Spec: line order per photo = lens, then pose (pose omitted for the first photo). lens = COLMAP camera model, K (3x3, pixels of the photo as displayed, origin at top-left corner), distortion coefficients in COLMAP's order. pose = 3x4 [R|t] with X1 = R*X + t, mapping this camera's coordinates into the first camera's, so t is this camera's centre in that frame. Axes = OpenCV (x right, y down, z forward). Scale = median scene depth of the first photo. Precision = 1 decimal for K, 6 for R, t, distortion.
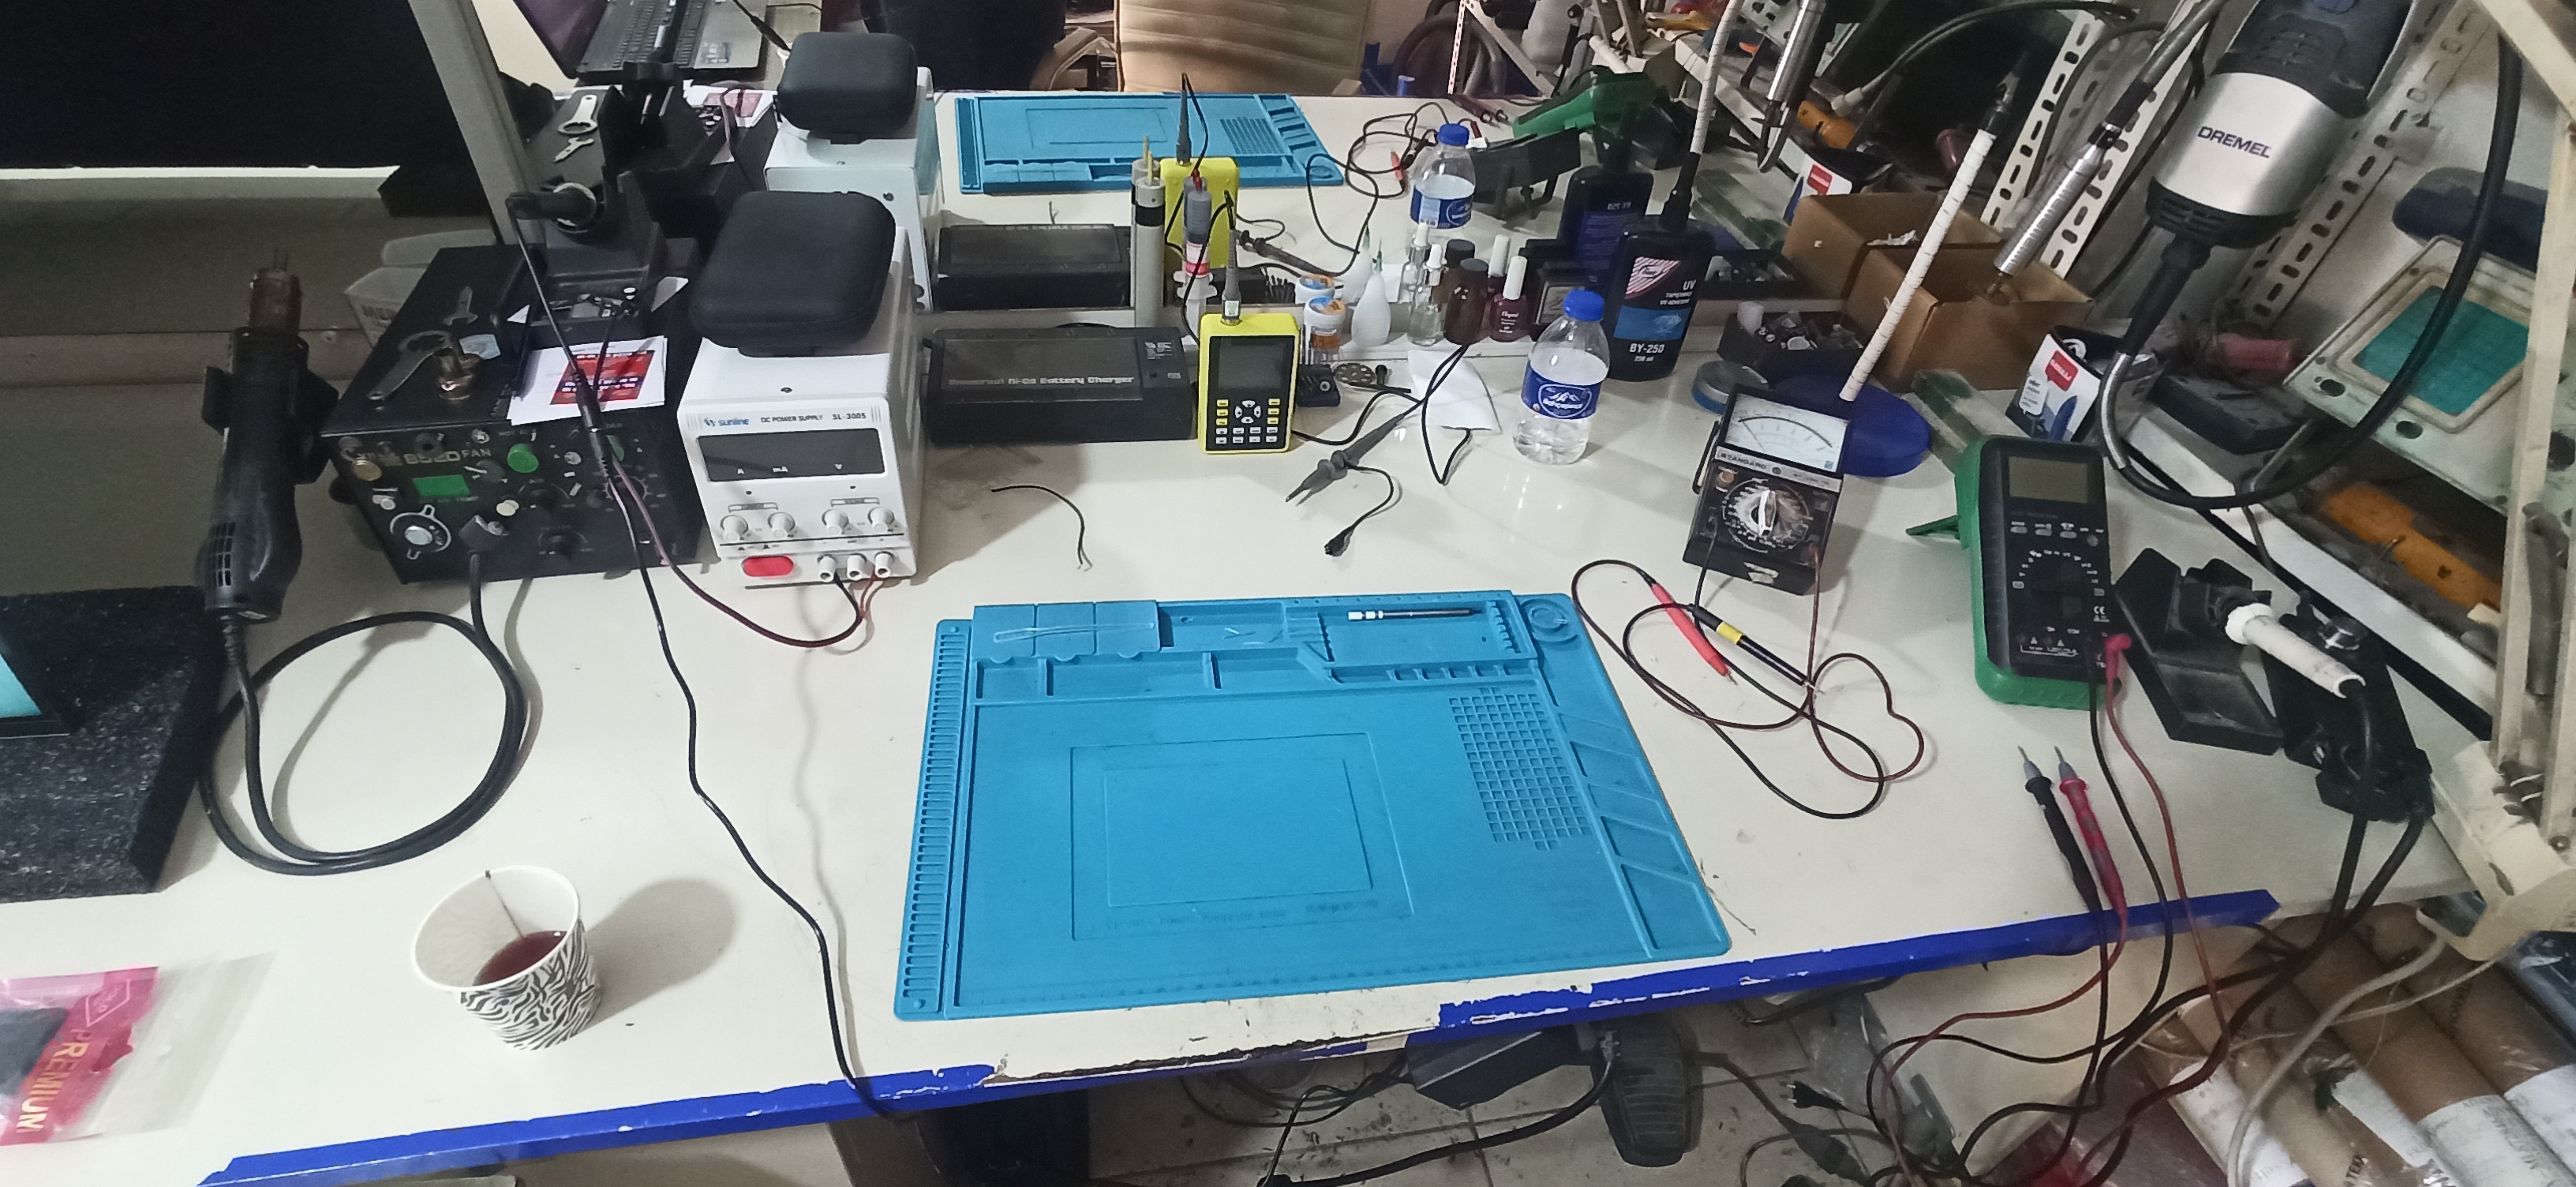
lens RADIAL K [[1131.7, 0, 1235.7], [0, 1131.7, 479.9], [0, 0, 1]] dist [-0.050913, 0.025945]
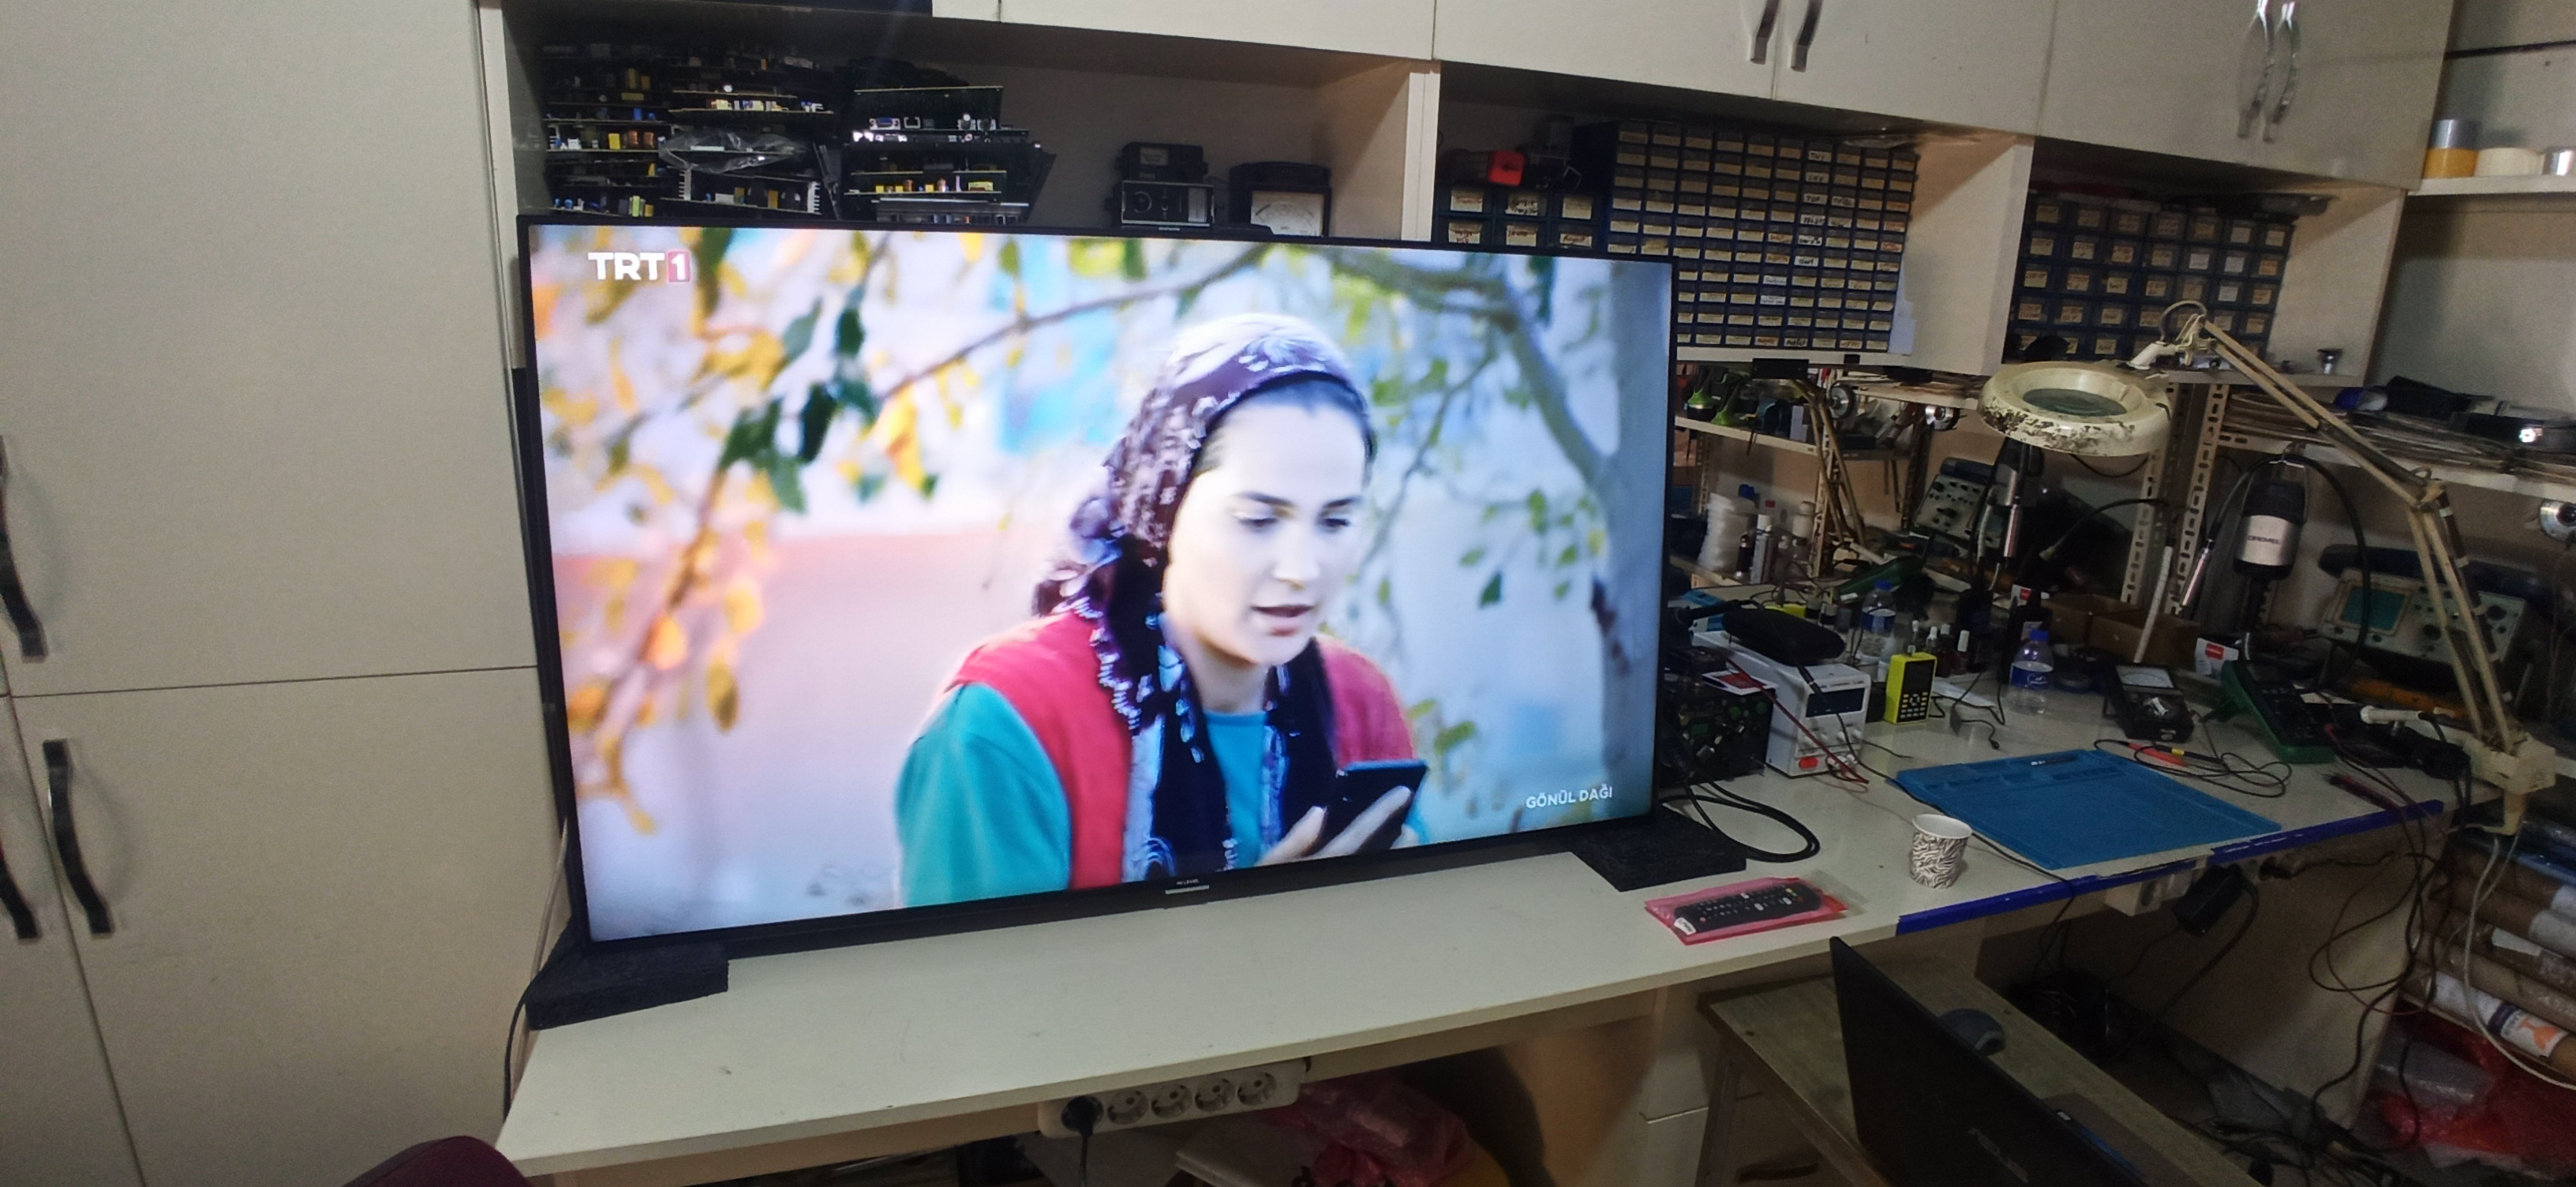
lens RADIAL K [[1170.6, 0, 1288.0], [0, 1170.6, 593.5], [0, 0, 1]] dist [-0.056523, 0.029141]
pose [[0.978621, -0.072635, 0.192420, -1.750813], [0.141002, 0.918038, -0.370572, 0.447692], [-0.149733, 0.389782, 0.908653, -0.962033]]
